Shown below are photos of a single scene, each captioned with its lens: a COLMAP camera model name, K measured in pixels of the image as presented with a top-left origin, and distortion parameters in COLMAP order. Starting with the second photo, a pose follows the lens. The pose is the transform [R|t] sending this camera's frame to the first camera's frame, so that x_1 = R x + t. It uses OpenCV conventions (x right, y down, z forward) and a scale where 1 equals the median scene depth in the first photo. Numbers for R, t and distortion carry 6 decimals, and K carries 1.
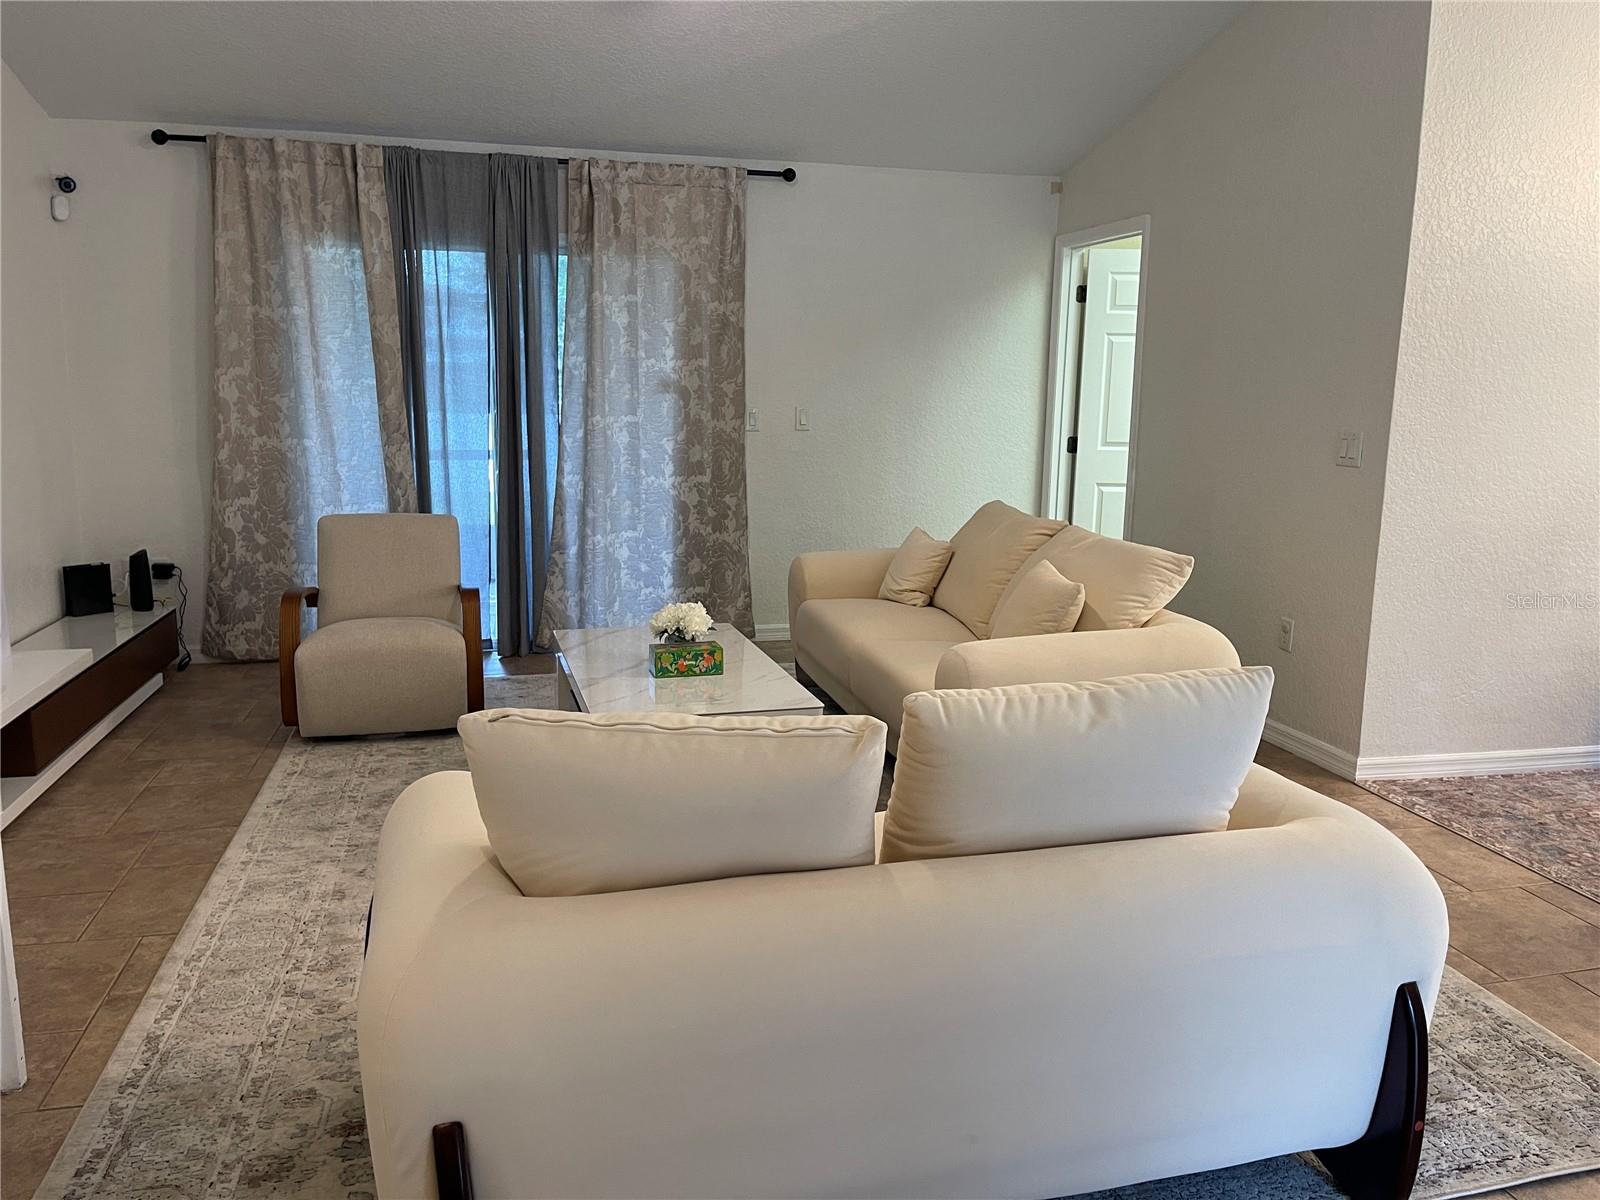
lens RADIAL K [[1199.6, 0, 796.3], [0, 1199.6, 592.0], [0, 0, 1]] dist [0.090527, -0.129753]
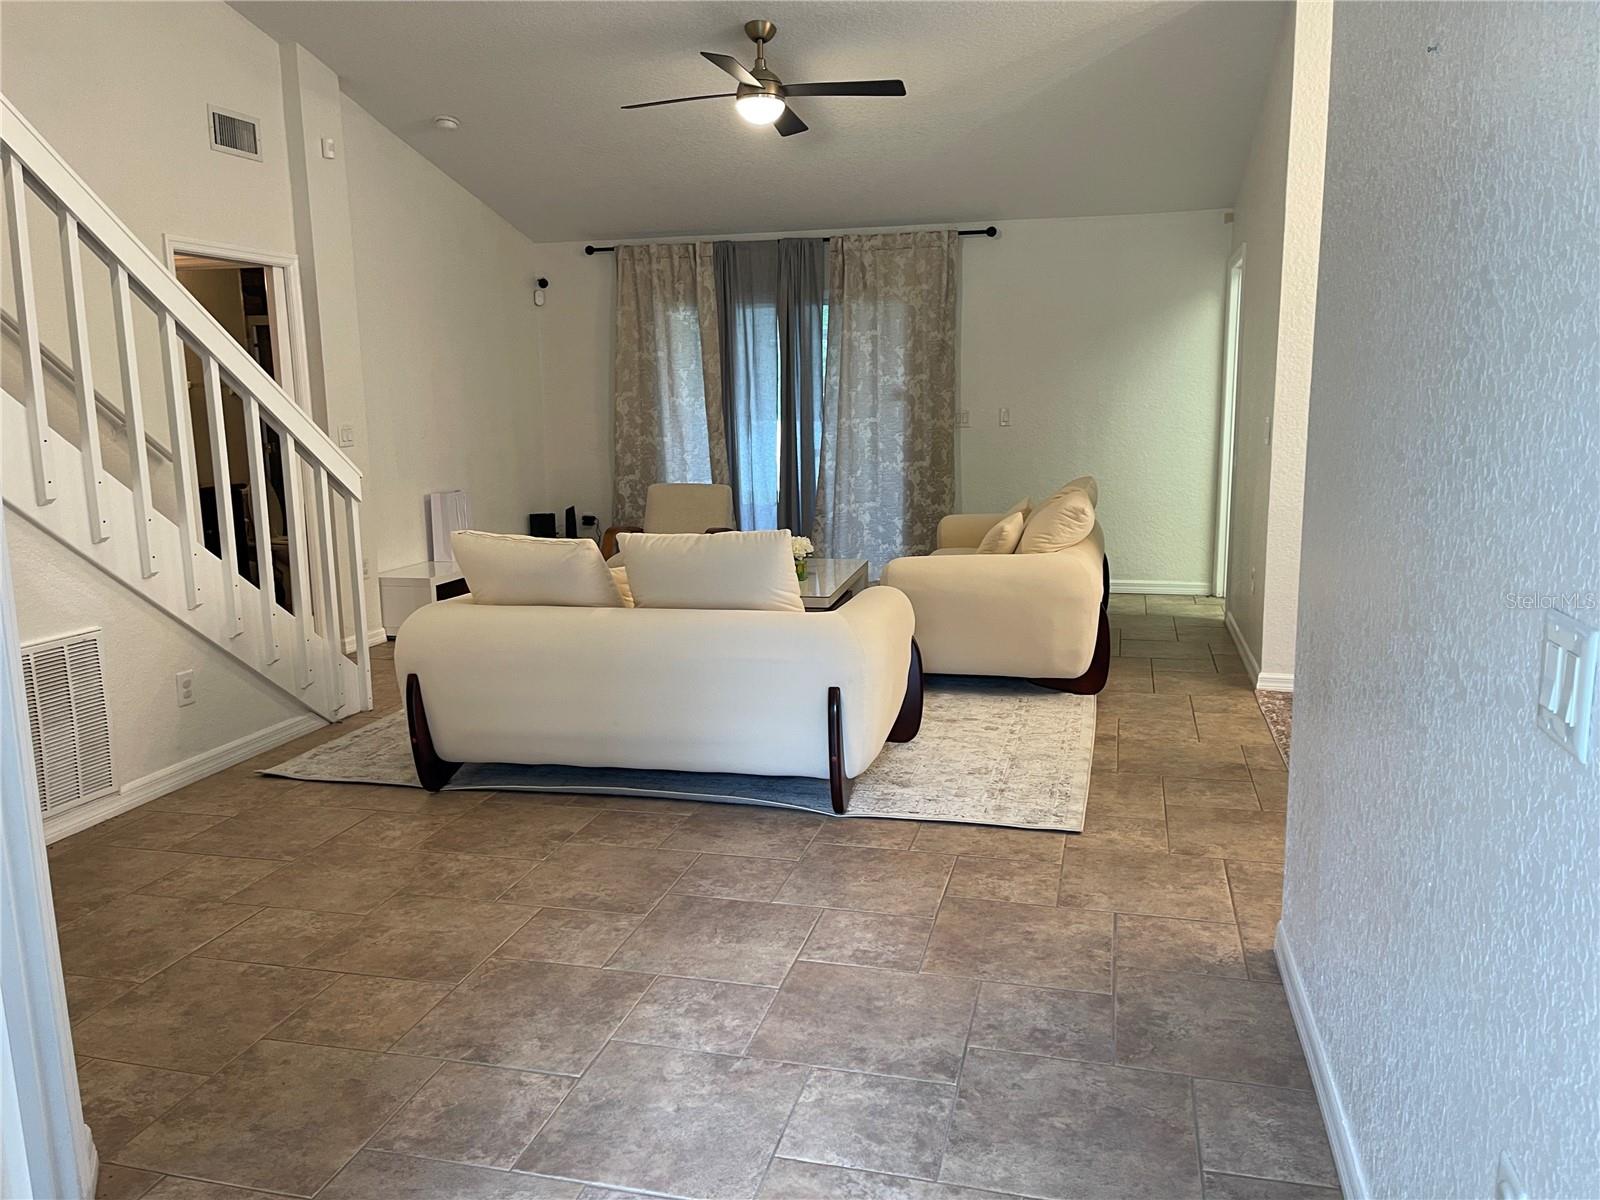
lens RADIAL K [[1173.5, 0, 800.0], [0, 1173.5, 600.0], [0, 0, 1]] dist [0.114215, -0.136199]
pose [[0.885357, 0.053723, -0.461797, 0.444342], [-0.054614, 0.998442, 0.011448, 0.053750], [0.461693, 0.015085, 0.886912, -0.242646]]
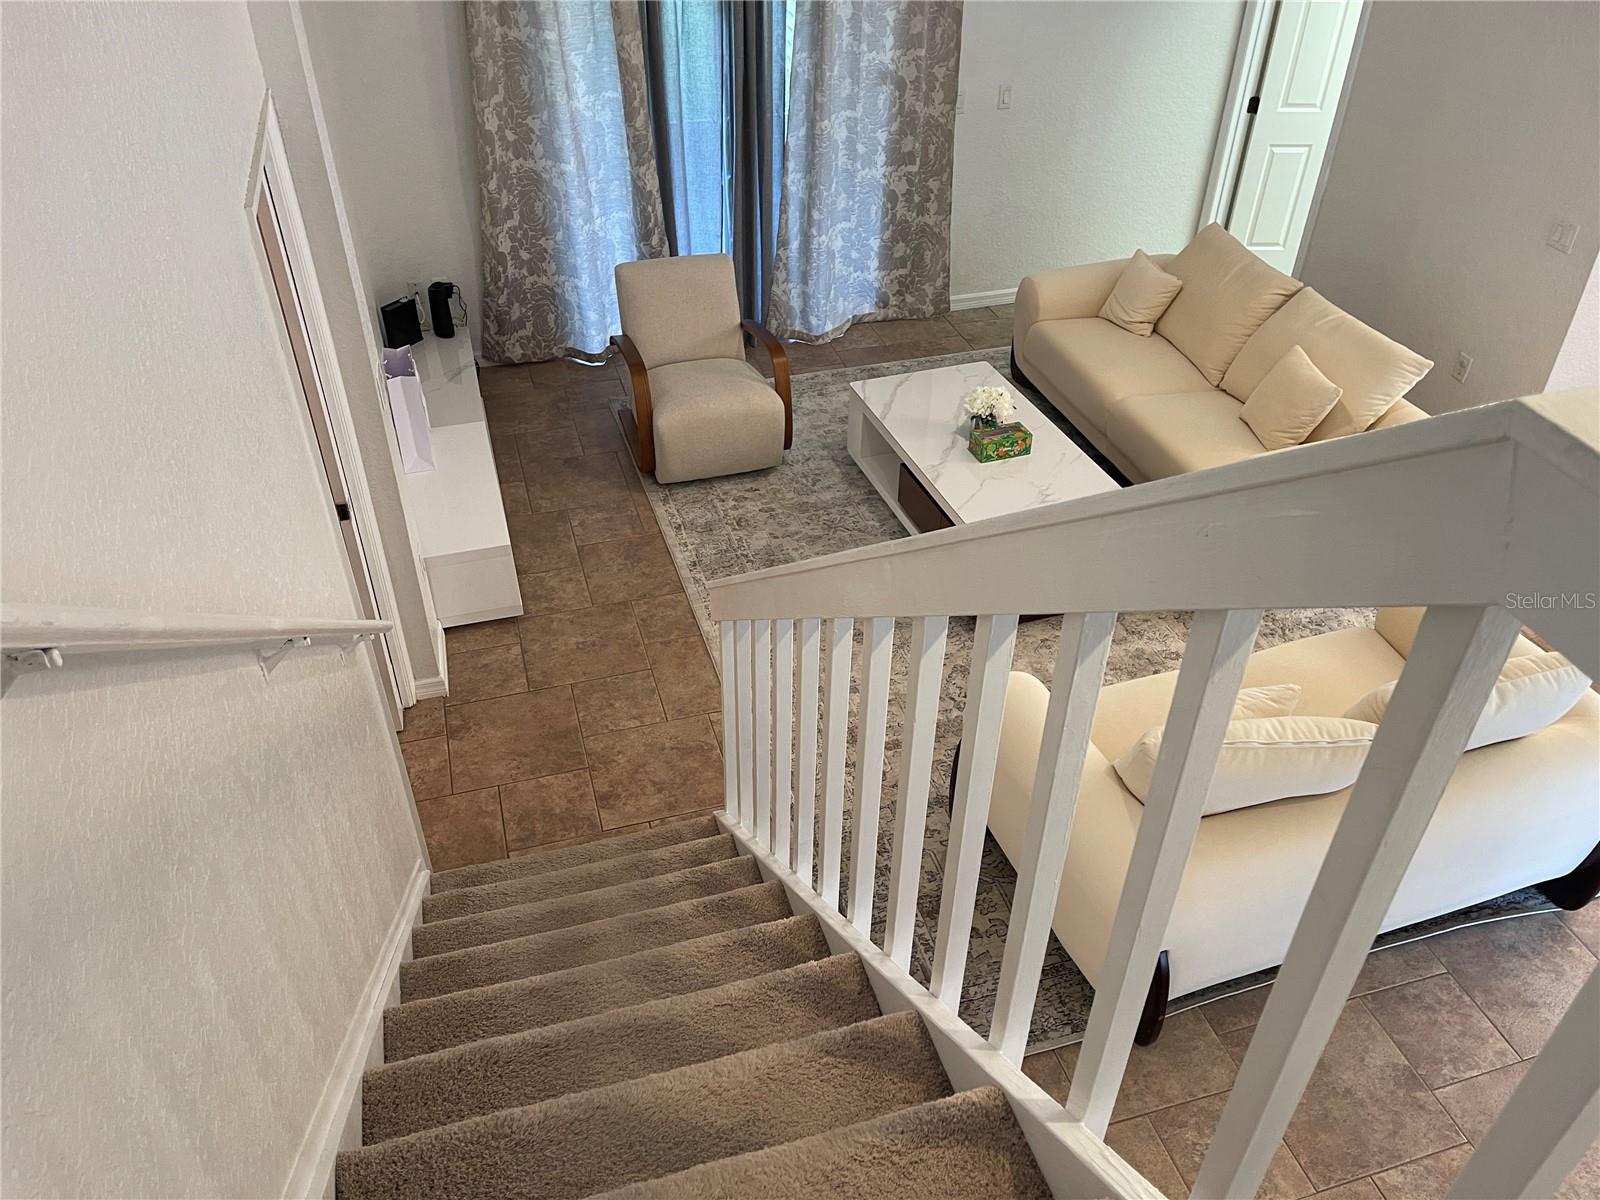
lens RADIAL K [[1199.6, 0, 796.3], [0, 1199.6, 592.0], [0, 0, 1]] dist [0.090527, -0.129753]
pose [[0.998591, -0.037668, 0.037377, -0.250024], [0.016738, 0.891991, 0.451744, -0.261627], [-0.050357, -0.450482, 0.891364, -0.117517]]
